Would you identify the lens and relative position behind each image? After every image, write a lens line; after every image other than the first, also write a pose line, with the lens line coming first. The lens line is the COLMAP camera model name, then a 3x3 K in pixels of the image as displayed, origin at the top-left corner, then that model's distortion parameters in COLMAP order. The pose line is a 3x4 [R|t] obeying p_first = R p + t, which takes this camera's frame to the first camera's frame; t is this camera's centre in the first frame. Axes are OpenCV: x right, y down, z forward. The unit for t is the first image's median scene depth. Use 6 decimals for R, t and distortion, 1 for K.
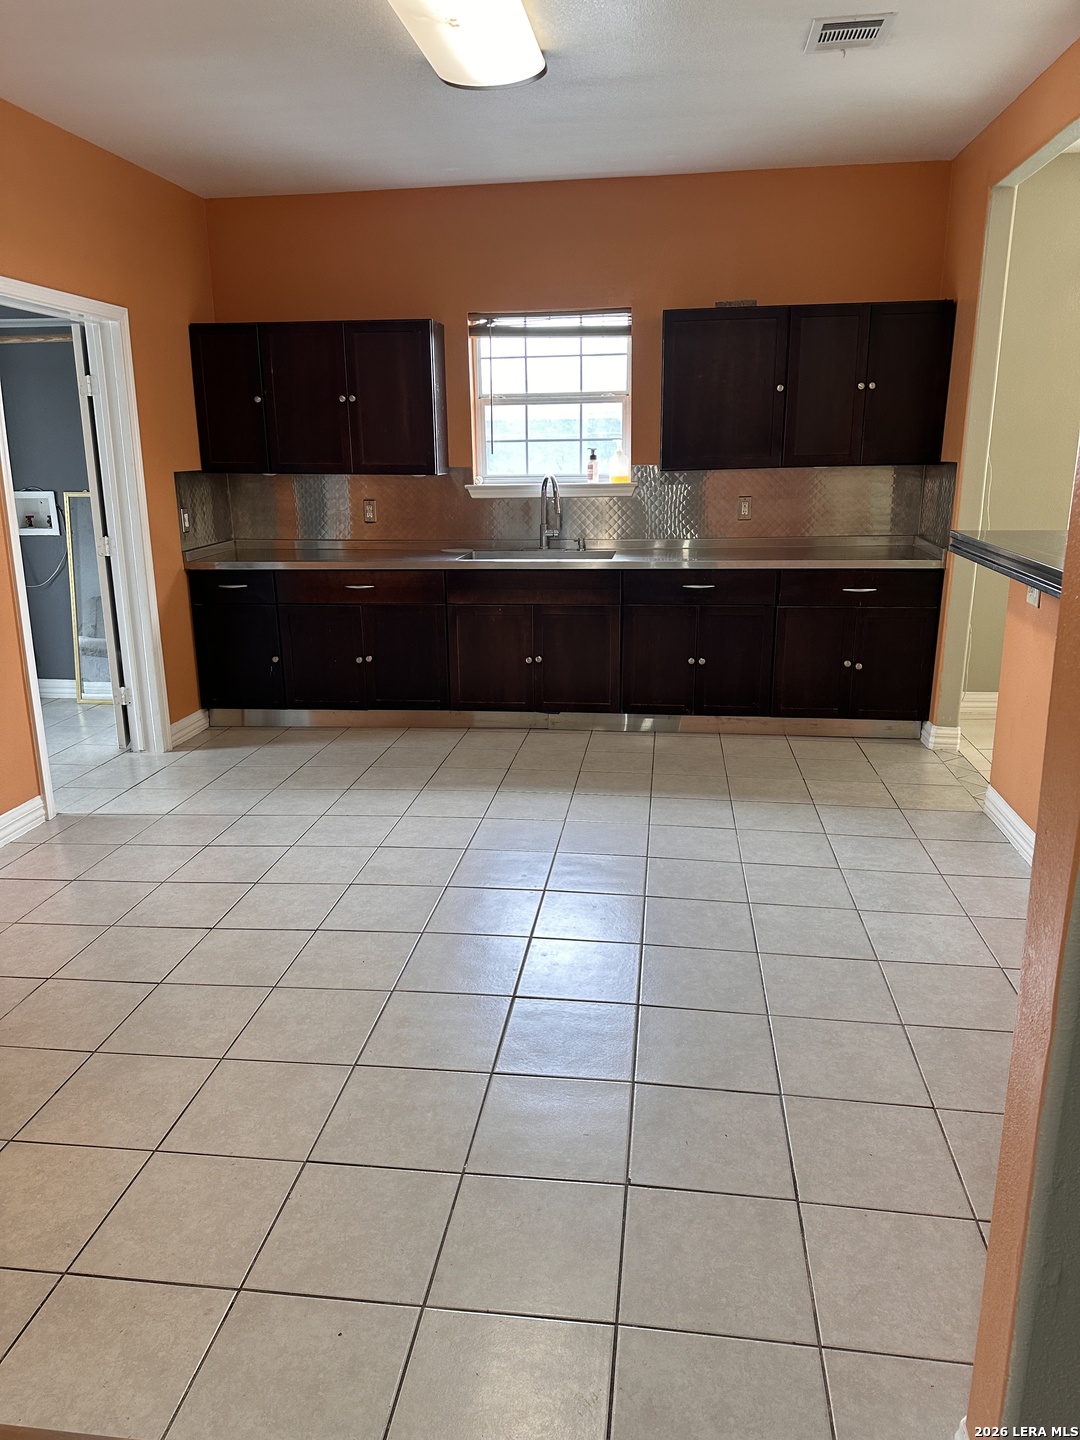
lens RADIAL K [[1004.4, 0, 541.0], [0, 1004.4, 724.9], [0, 0, 1]] dist [0.075531, -0.063712]
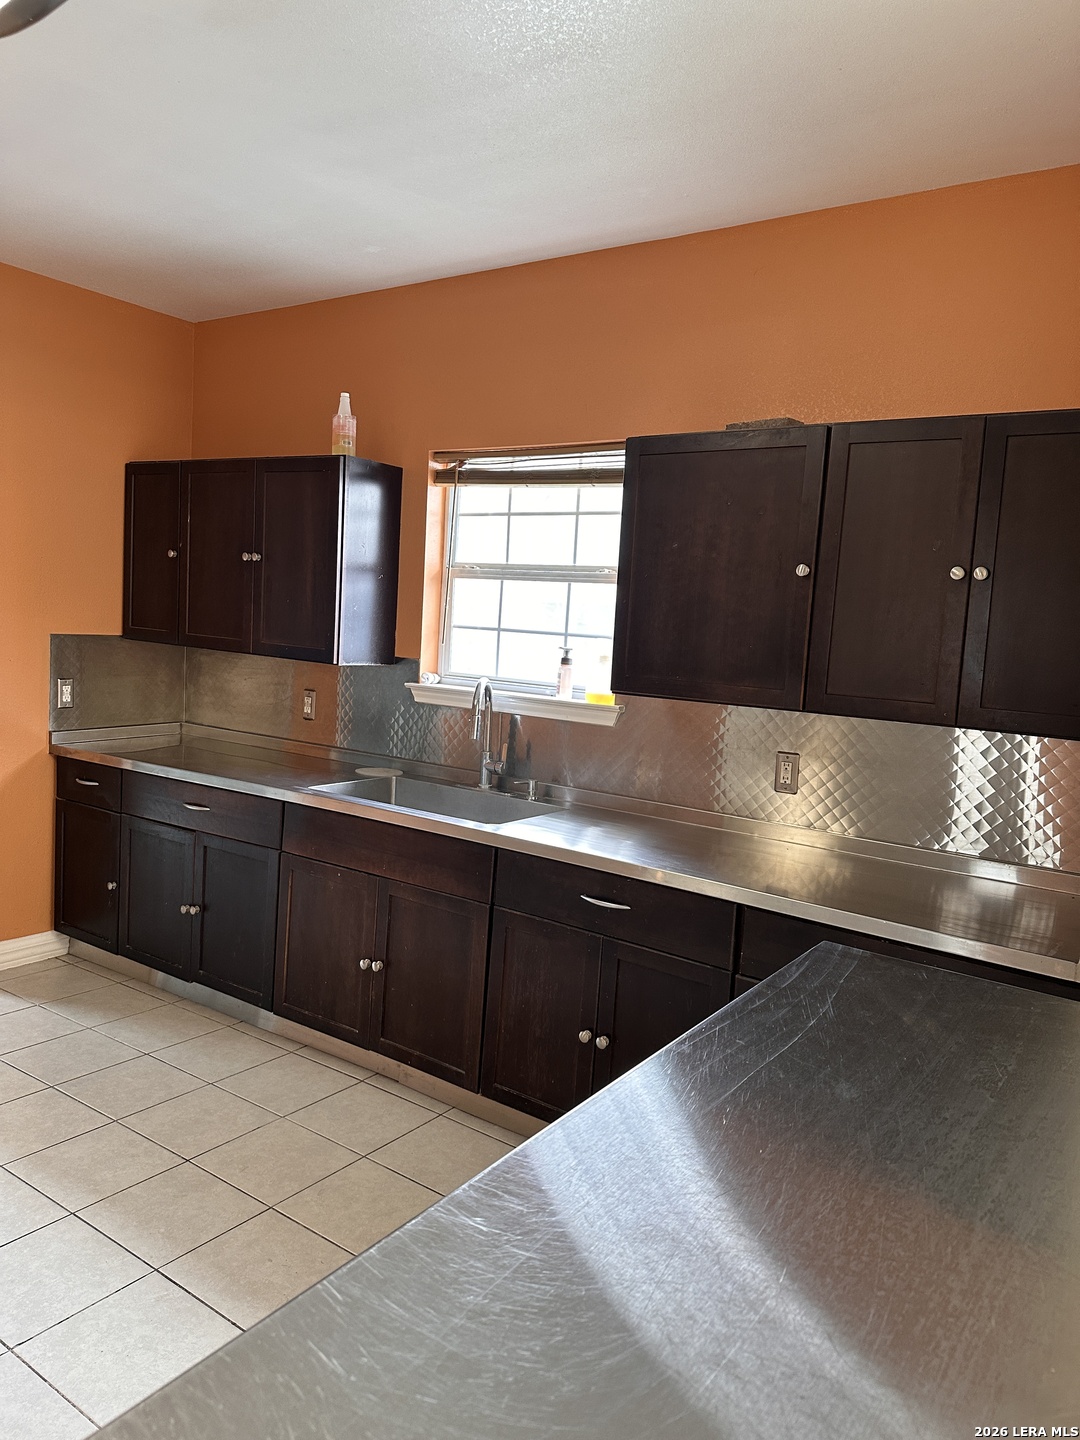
lens RADIAL K [[1004.4, 0, 537.2], [0, 1004.4, 711.5], [0, 0, 1]] dist [0.075531, -0.063712]
pose [[0.878717, 0.111197, -0.464211, 0.337264], [-0.194445, 0.971531, -0.135350, -0.145033], [0.435945, 0.209197, 0.875322, 0.443233]]
